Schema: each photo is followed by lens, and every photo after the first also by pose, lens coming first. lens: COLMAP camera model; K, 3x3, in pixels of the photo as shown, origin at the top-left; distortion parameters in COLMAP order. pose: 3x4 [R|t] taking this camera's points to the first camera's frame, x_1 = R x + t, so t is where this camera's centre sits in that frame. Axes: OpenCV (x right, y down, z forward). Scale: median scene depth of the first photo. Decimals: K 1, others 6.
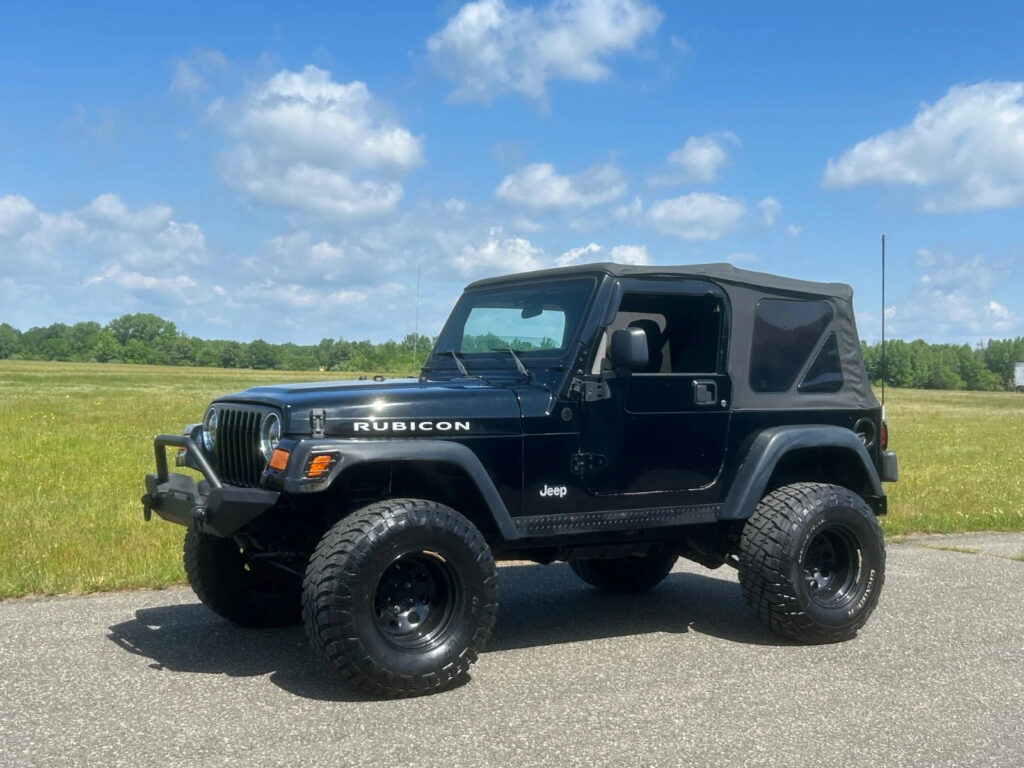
lens RADIAL K [[1205.9, 0, 502.0], [0, 1205.9, 384.9], [0, 0, 1]] dist [0.161487, -0.408611]
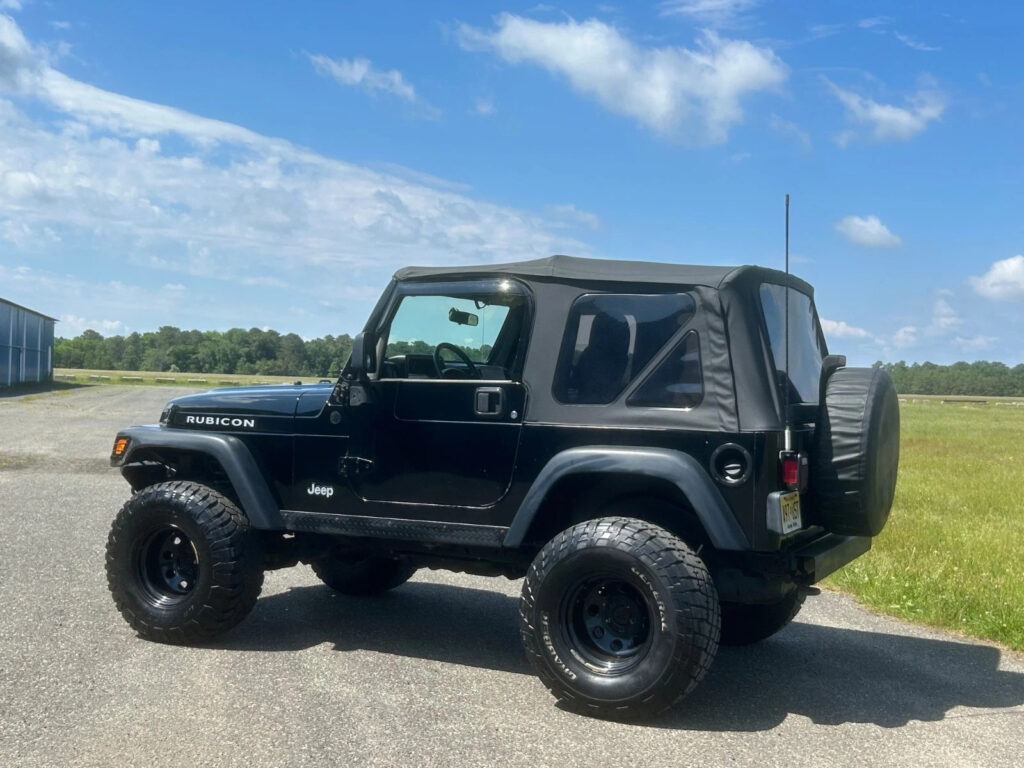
lens RADIAL K [[1205.9, 0, 502.0], [0, 1205.9, 384.9], [0, 0, 1]] dist [0.161487, -0.408611]
pose [[0.524570, 0.009224, -0.851317, 0.994806], [-0.025437, 0.999665, -0.004843, -0.002228], [0.850987, 0.024195, 0.524629, 0.568608]]
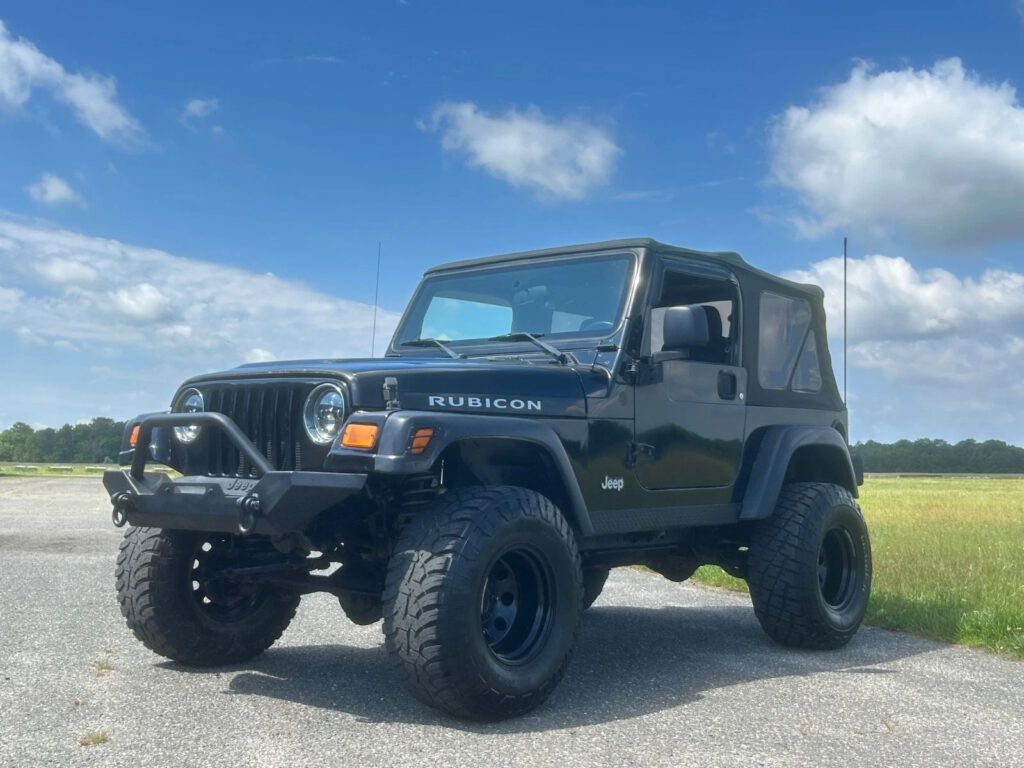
lens RADIAL K [[1205.9, 0, 502.0], [0, 1205.9, 384.9], [0, 0, 1]] dist [0.161487, -0.408611]
pose [[0.954963, 0.018297, 0.296160, -0.294058], [-0.001557, 0.998392, -0.056660, 0.064540], [-0.296721, 0.053648, 0.953456, 0.166906]]
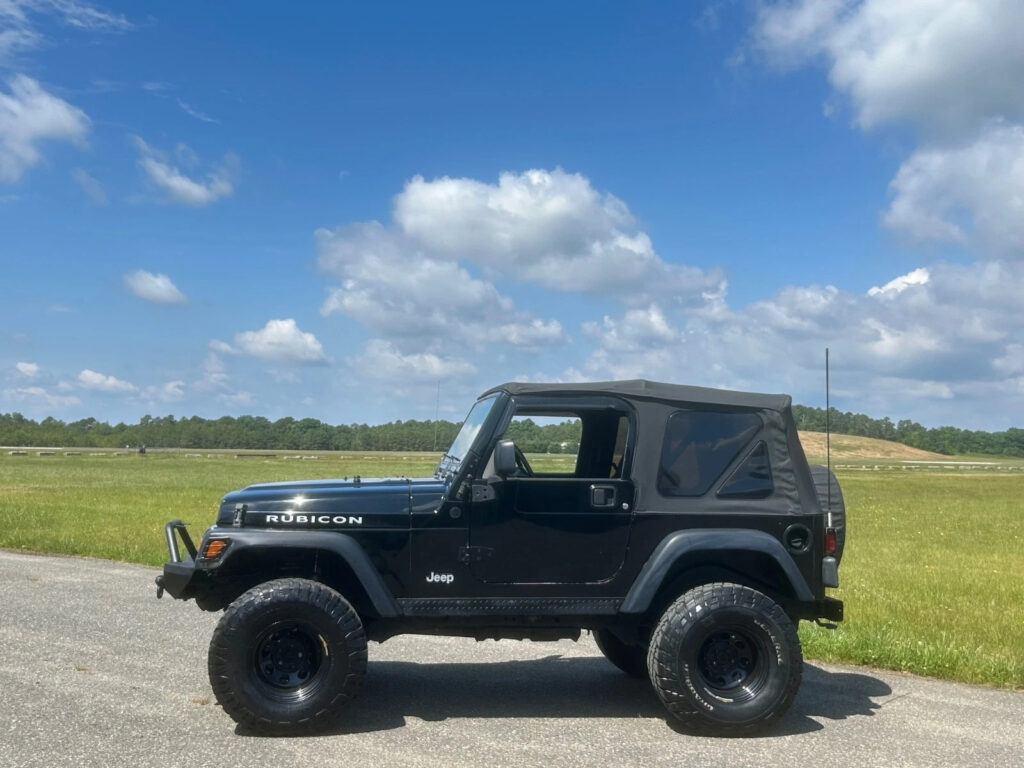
lens RADIAL K [[1205.9, 0, 502.0], [0, 1205.9, 384.9], [0, 0, 1]] dist [0.161487, -0.408611]
pose [[0.914042, -0.011438, -0.405459, 0.568479], [-0.014140, 0.998096, -0.060034, -0.029718], [0.405373, 0.060606, 0.912140, -0.067760]]
